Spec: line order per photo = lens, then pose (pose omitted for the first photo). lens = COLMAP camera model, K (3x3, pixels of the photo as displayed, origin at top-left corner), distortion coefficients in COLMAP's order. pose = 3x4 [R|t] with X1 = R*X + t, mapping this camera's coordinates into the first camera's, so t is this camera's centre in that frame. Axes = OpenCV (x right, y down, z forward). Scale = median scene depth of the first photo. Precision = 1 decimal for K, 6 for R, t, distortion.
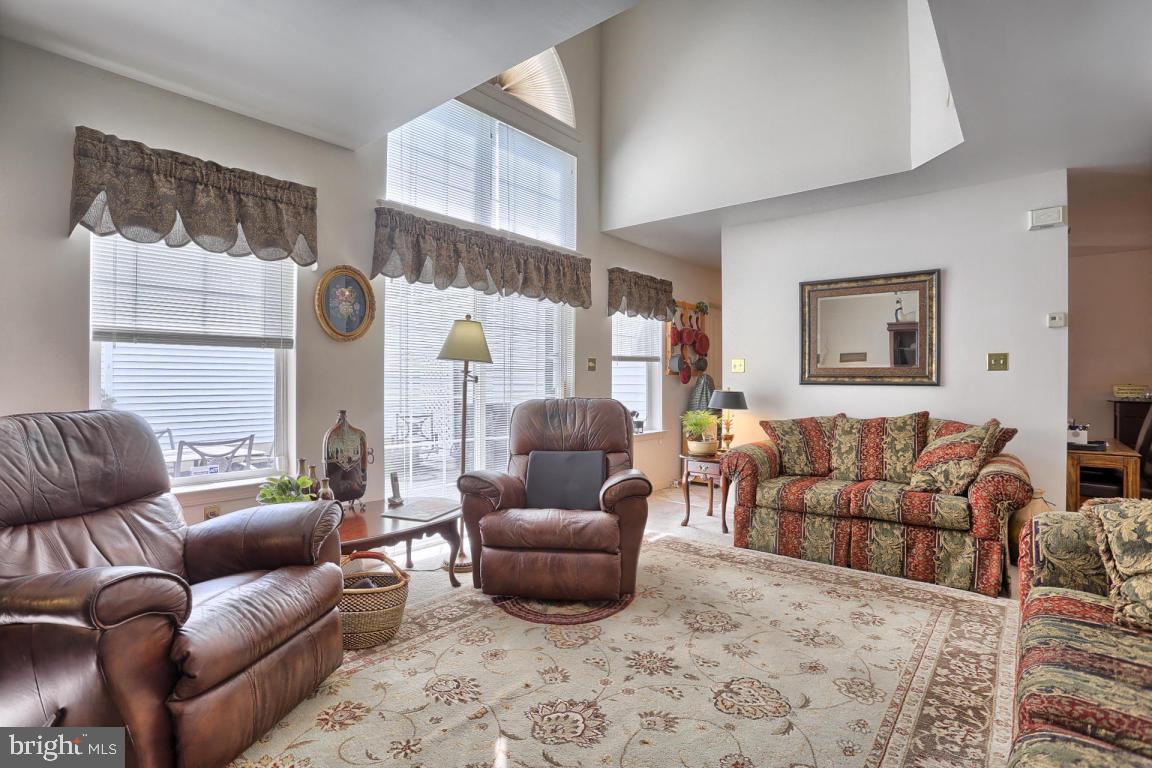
lens RADIAL K [[558.8, 0, 566.9], [0, 558.8, 381.1], [0, 0, 1]] dist [-0.062854, 0.023516]
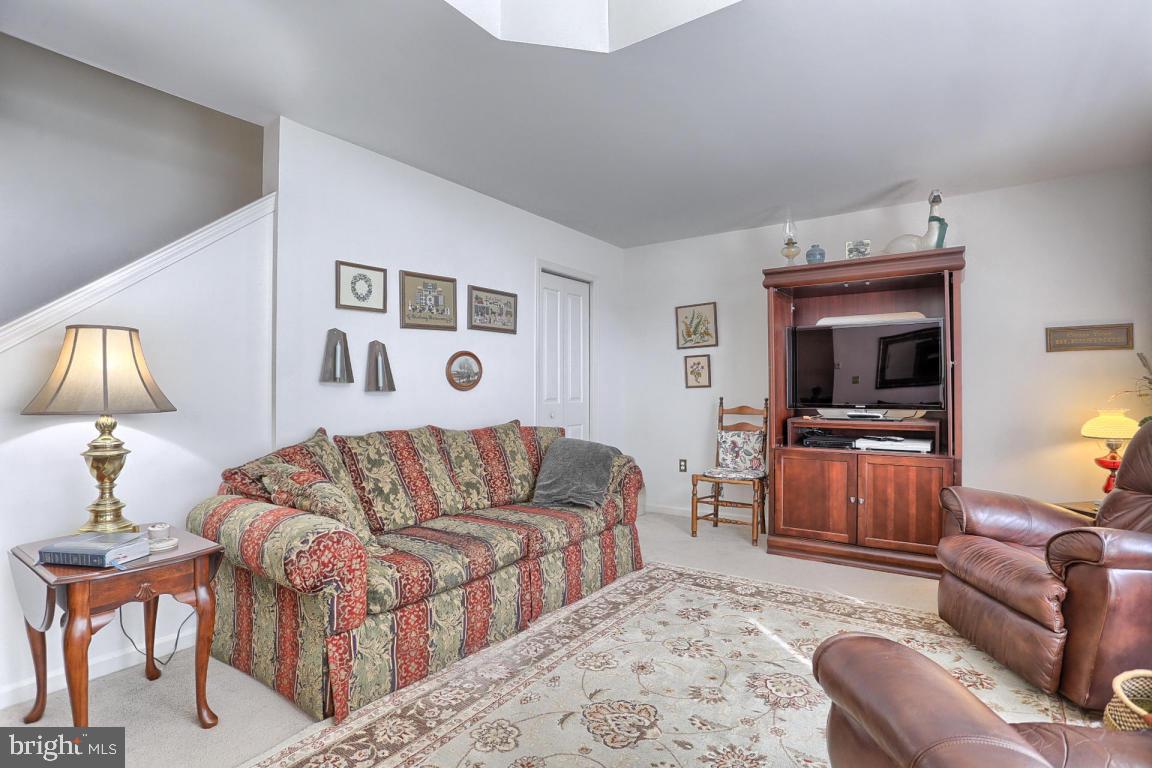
lens RADIAL K [[556.9, 0, 567.8], [0, 556.9, 387.1], [0, 0, 1]] dist [-0.084198, 0.036817]
pose [[-0.996425, -0.000949, -0.084477, 0.323174], [-0.000751, 0.999997, -0.002381, -0.001956], [0.084479, -0.002309, -0.996423, 1.233110]]
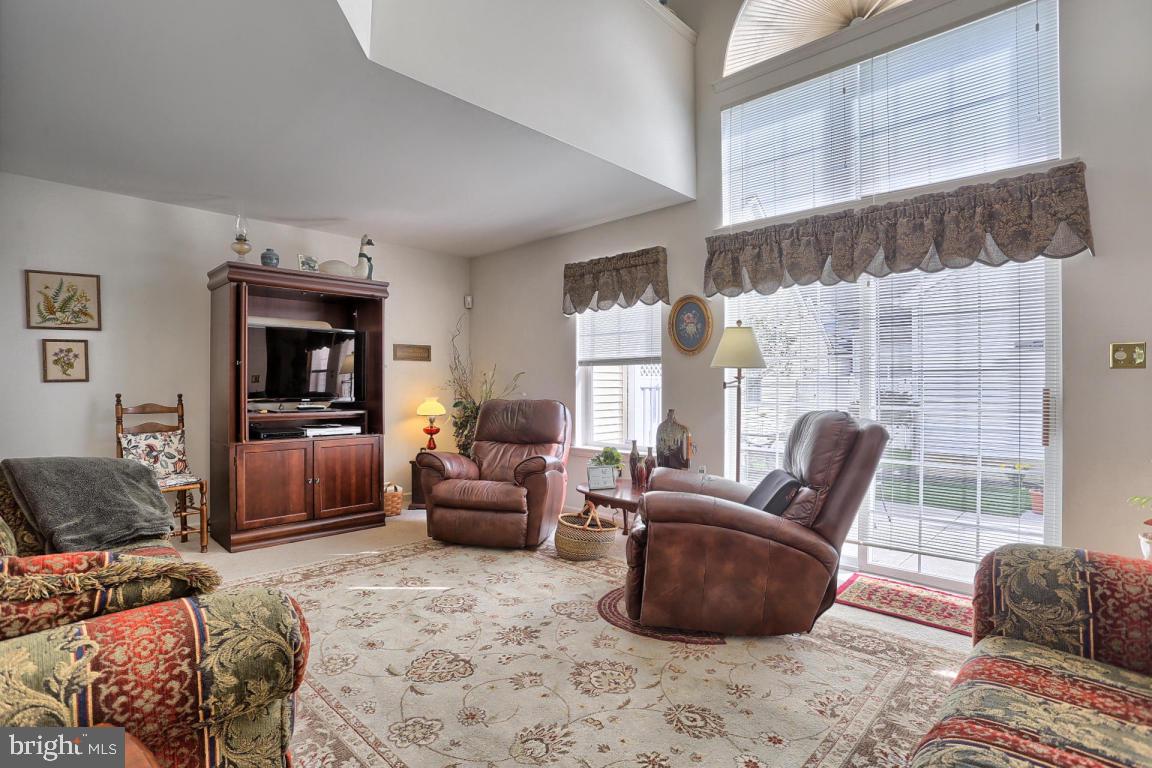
lens RADIAL K [[556.9, 0, 567.8], [0, 556.9, 387.1], [0, 0, 1]] dist [-0.084198, 0.036817]
pose [[-0.069036, -0.000290, -0.997614, 0.913800], [-0.004445, 0.999990, 0.000017, 0.001581], [0.997604, 0.004436, -0.069037, 0.849688]]
